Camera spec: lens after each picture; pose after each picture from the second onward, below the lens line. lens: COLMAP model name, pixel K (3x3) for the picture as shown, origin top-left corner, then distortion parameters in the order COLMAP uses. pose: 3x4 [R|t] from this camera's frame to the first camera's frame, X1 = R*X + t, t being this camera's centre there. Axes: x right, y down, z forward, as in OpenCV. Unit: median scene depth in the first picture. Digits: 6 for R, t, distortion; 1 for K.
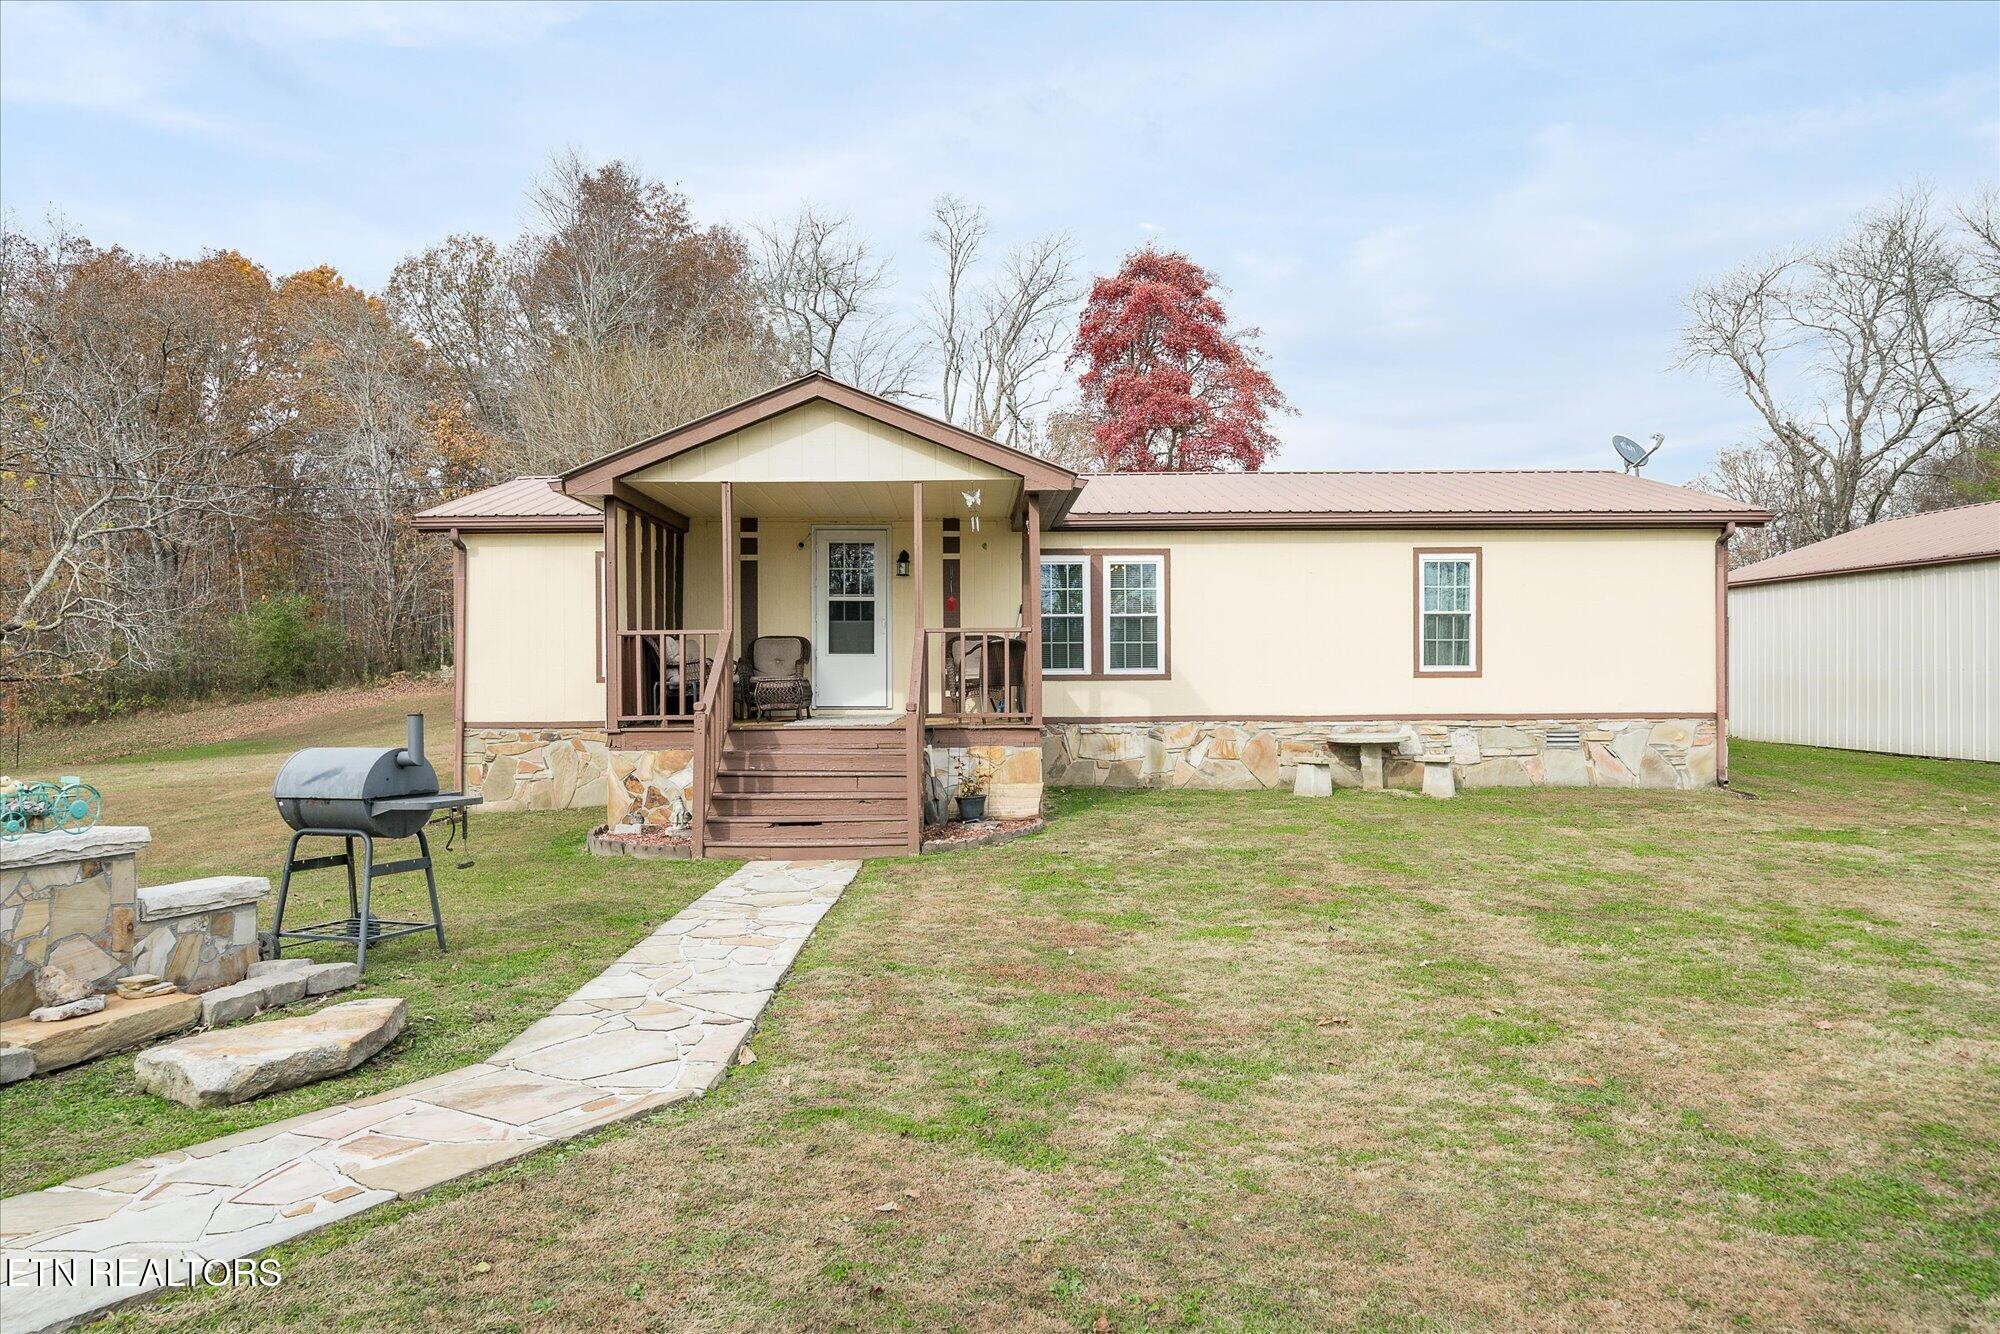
lens RADIAL K [[1325.3, 0, 1000.0], [0, 1325.3, 667.0], [0, 0, 1]] dist [0.002066, 0.000145]
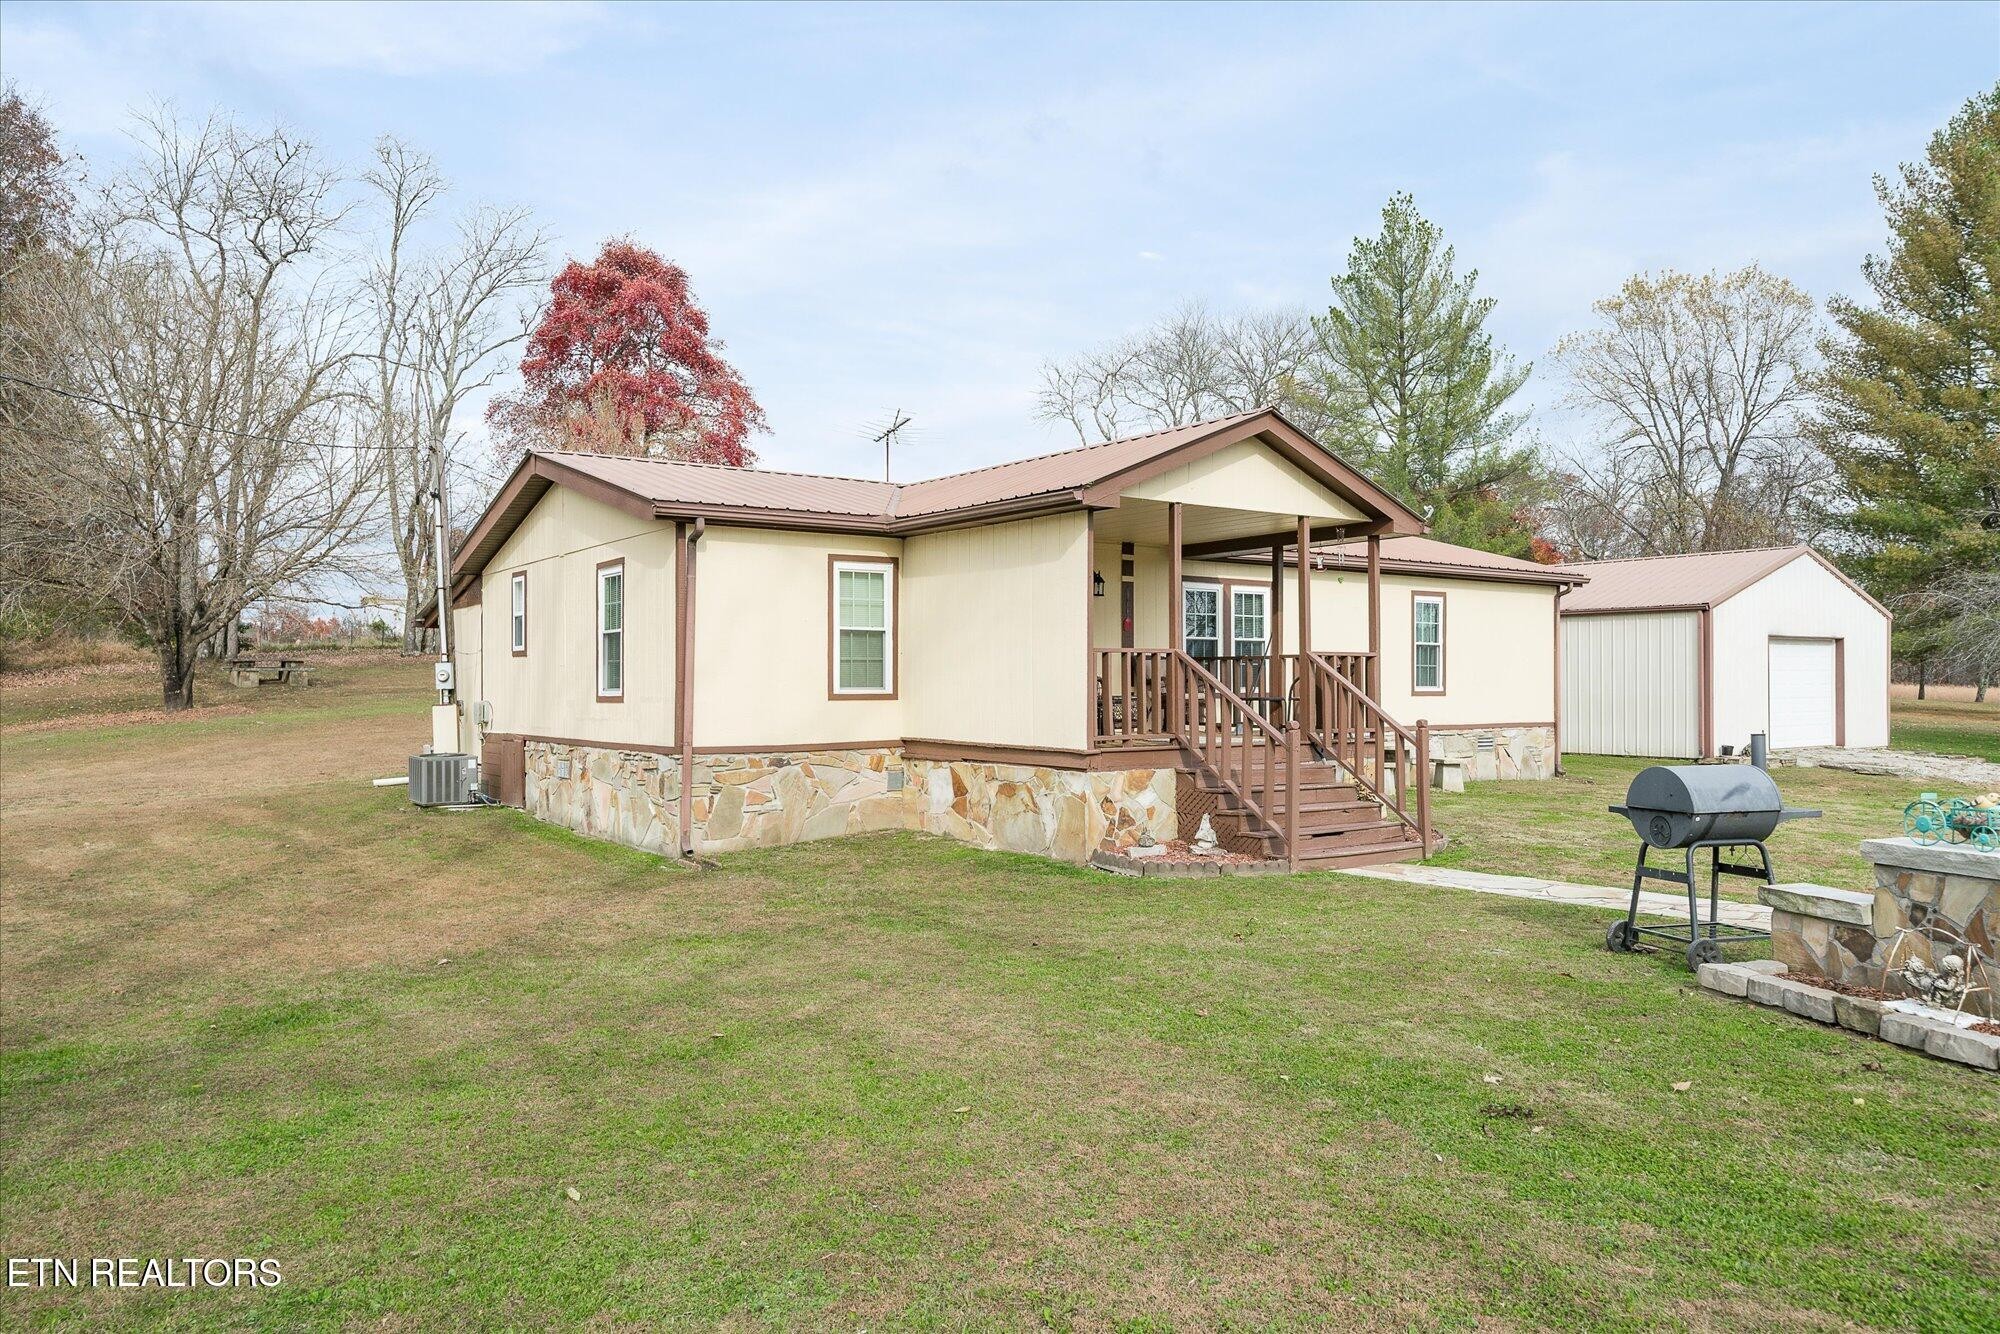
lens RADIAL K [[1361.0, 0, 1000.0], [0, 1361.0, 667.0], [0, 0, 1]] dist [-0.004086, -0.000513]
pose [[0.827095, 0.013411, 0.561902, -0.716412], [-0.006715, 0.999880, -0.013979, 0.001318], [-0.562022, 0.007789, 0.827085, 0.171035]]
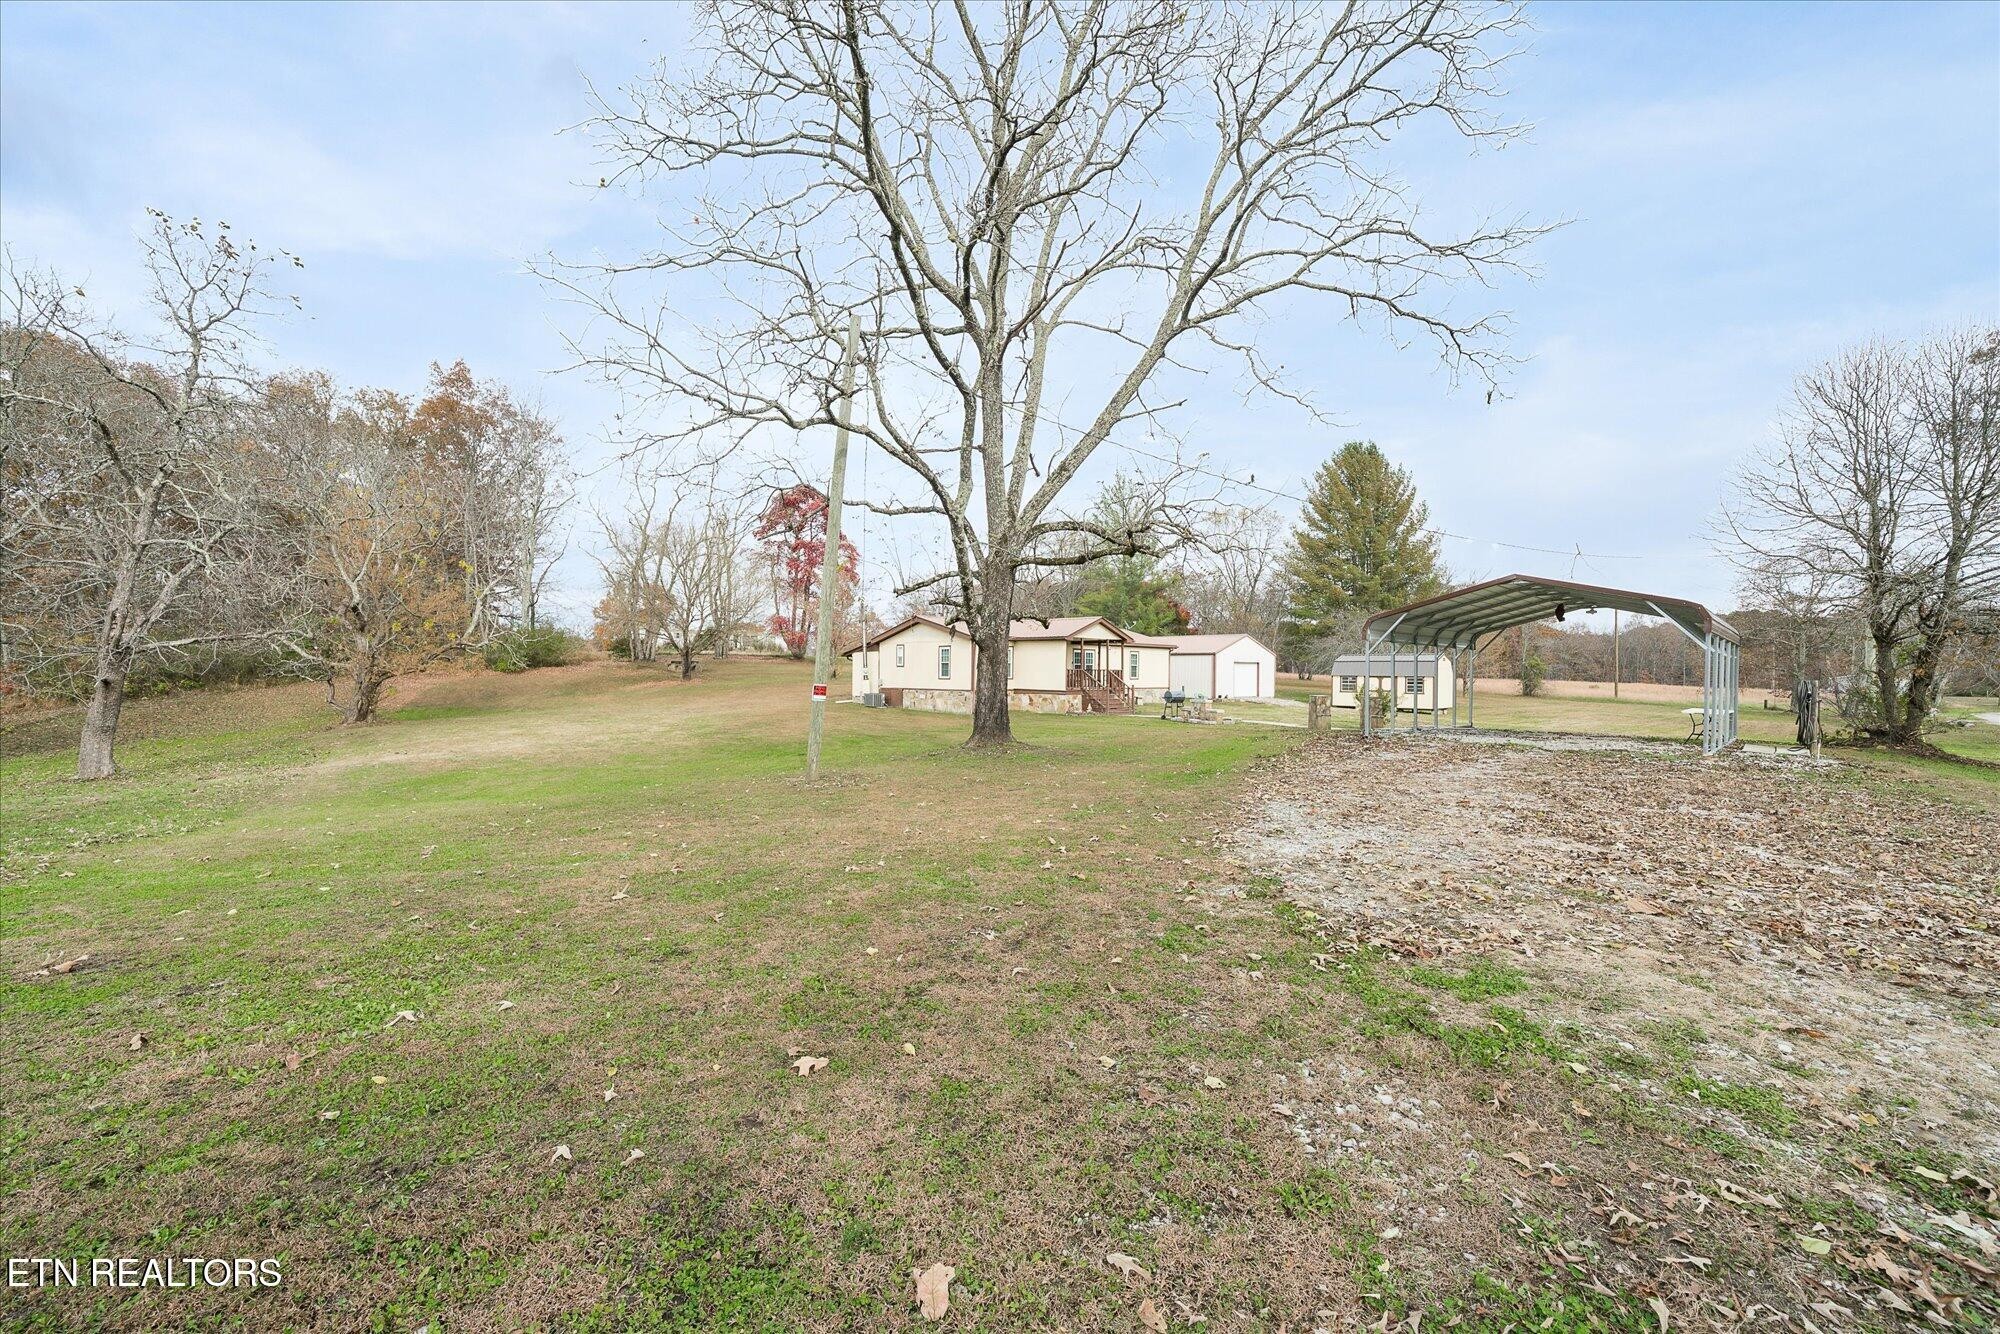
lens RADIAL K [[1325.3, 0, 1000.0], [0, 1325.3, 667.0], [0, 0, 1]] dist [0.002066, 0.000145]
pose [[0.696483, 0.013070, 0.717455, -3.289507], [-0.014481, 0.999886, -0.004157, -0.009654], [-0.717427, -0.007494, 0.696593, -1.867226]]
